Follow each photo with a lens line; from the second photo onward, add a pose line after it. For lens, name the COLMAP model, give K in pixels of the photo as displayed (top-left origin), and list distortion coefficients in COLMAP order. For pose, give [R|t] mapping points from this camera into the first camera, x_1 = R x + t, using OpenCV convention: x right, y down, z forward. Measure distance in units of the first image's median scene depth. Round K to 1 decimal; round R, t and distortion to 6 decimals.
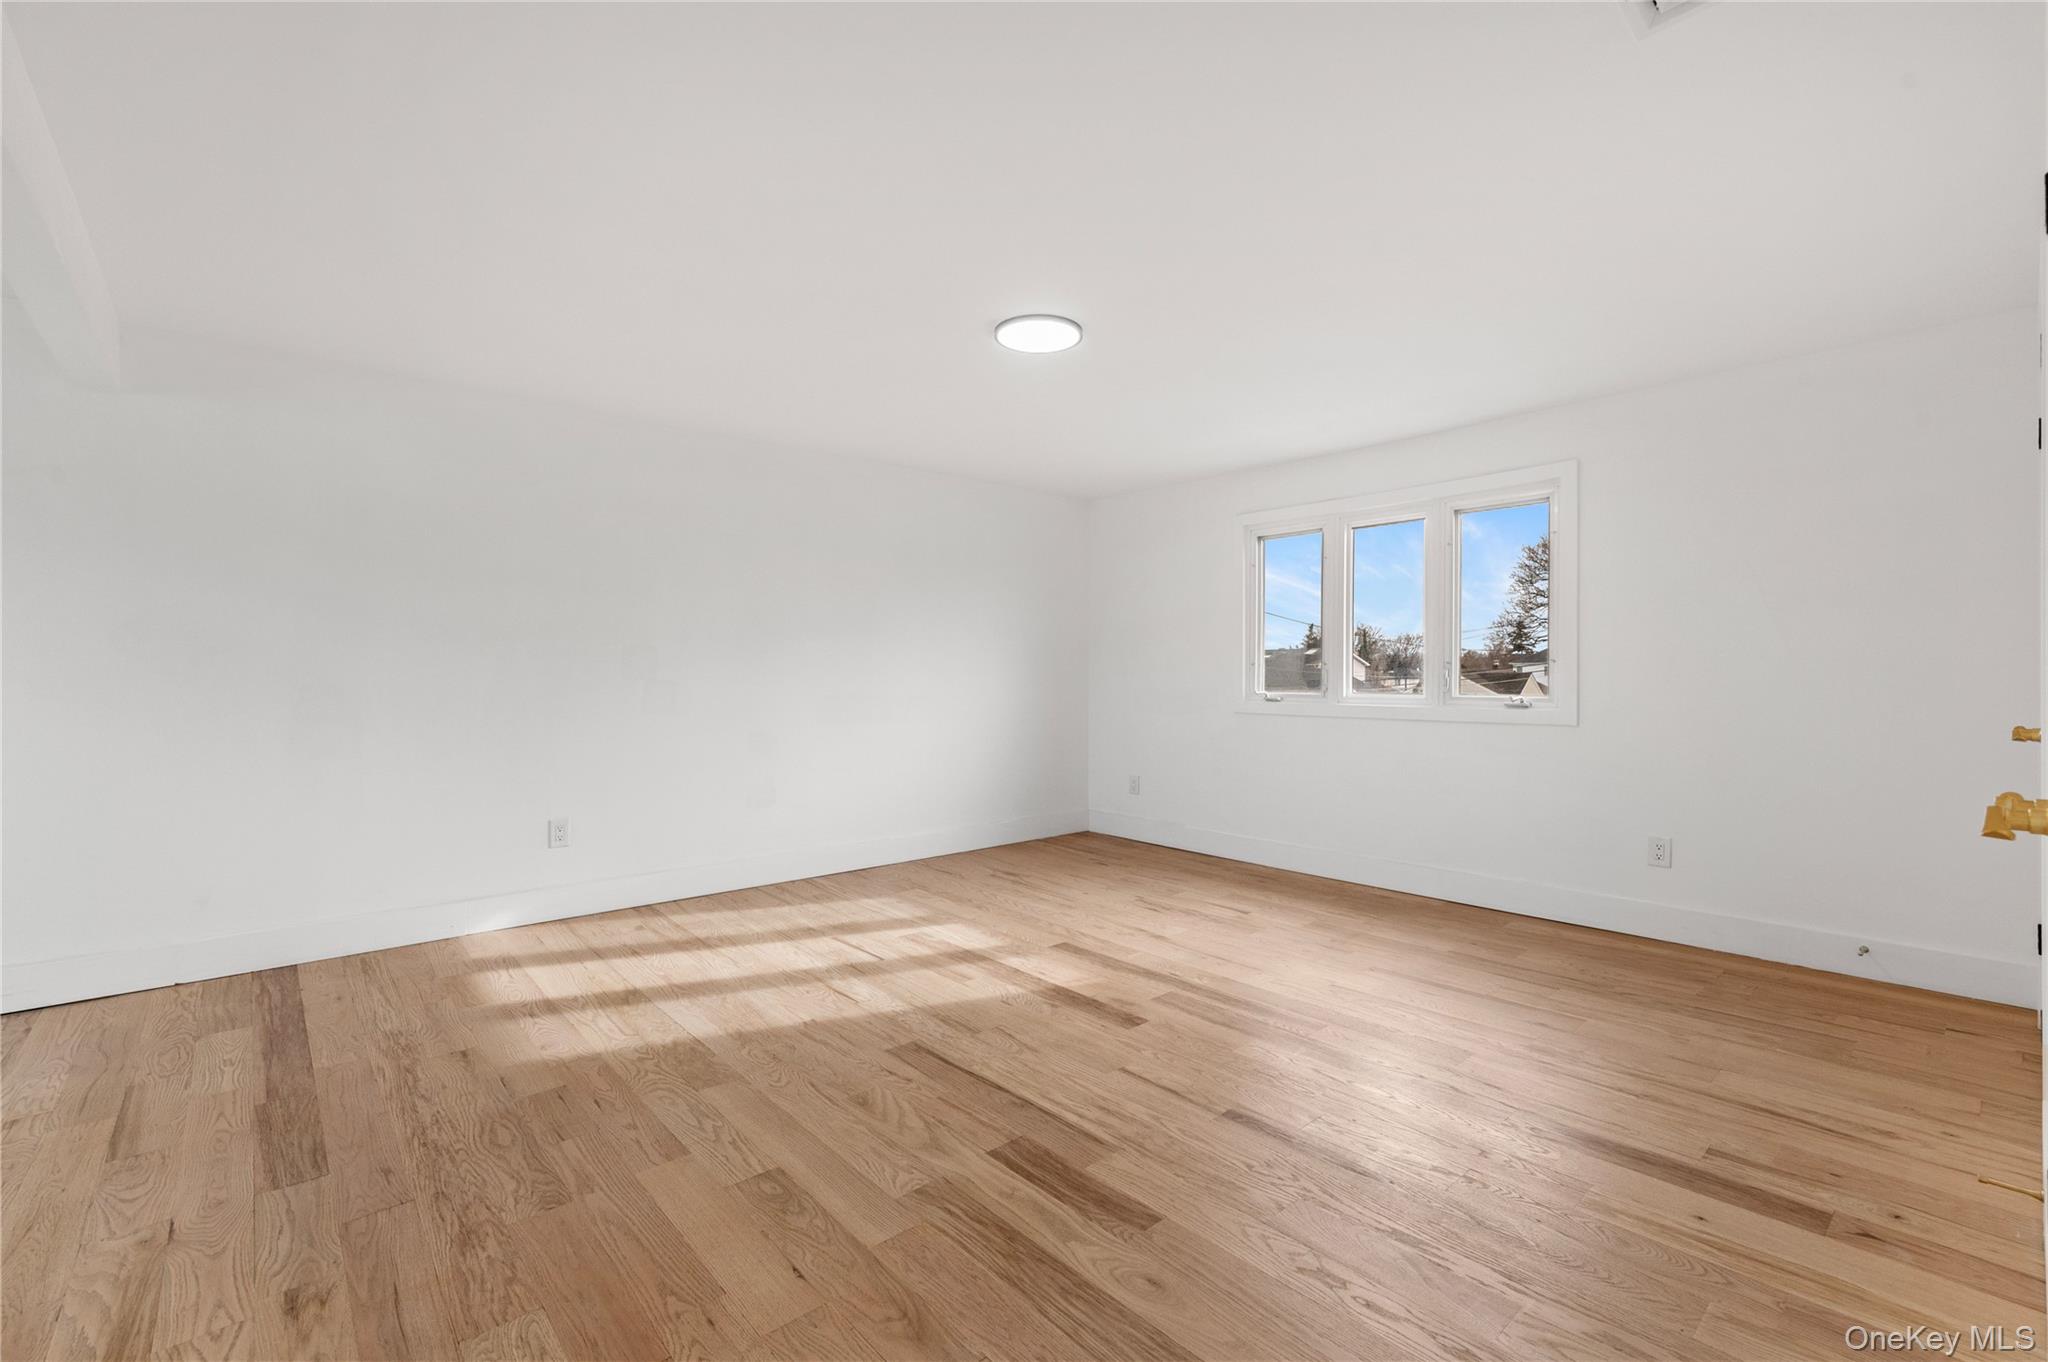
lens RADIAL K [[885.0, 0, 1022.3], [0, 885.0, 678.8], [0, 0, 1]] dist [0.002262, 0.000148]
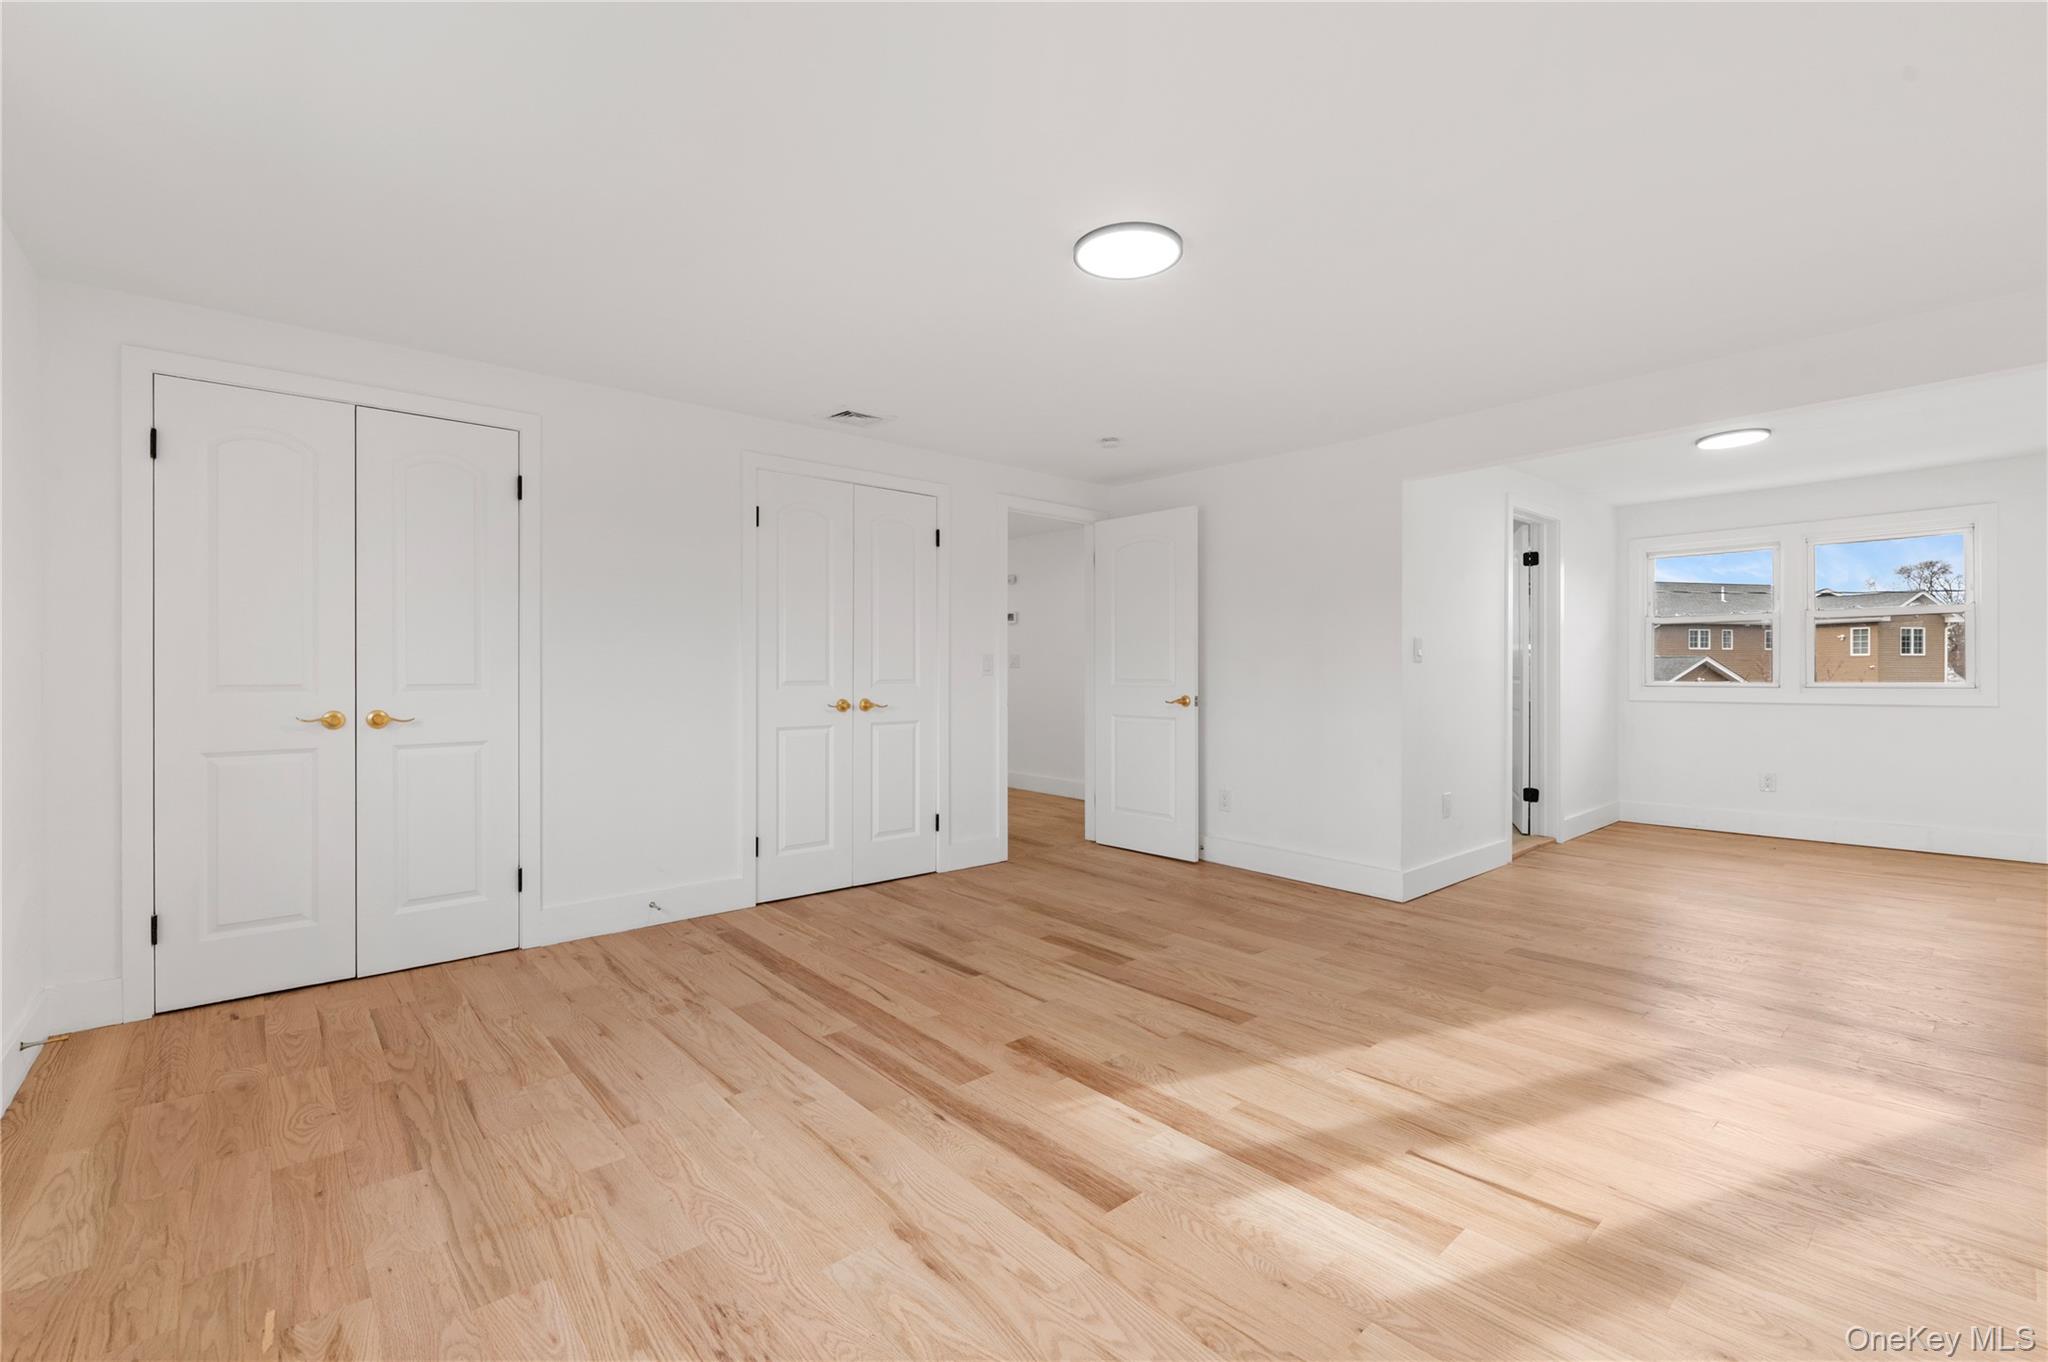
lens RADIAL K [[885.0, 0, 1025.7], [0, 885.0, 675.1], [0, 0, 1]] dist [0.002262, 0.000148]
pose [[-0.999994, 0.003141, -0.001365, 0.131158], [0.003130, 0.999961, 0.008274, -0.009826], [0.001391, 0.008269, -0.999965, 2.085339]]
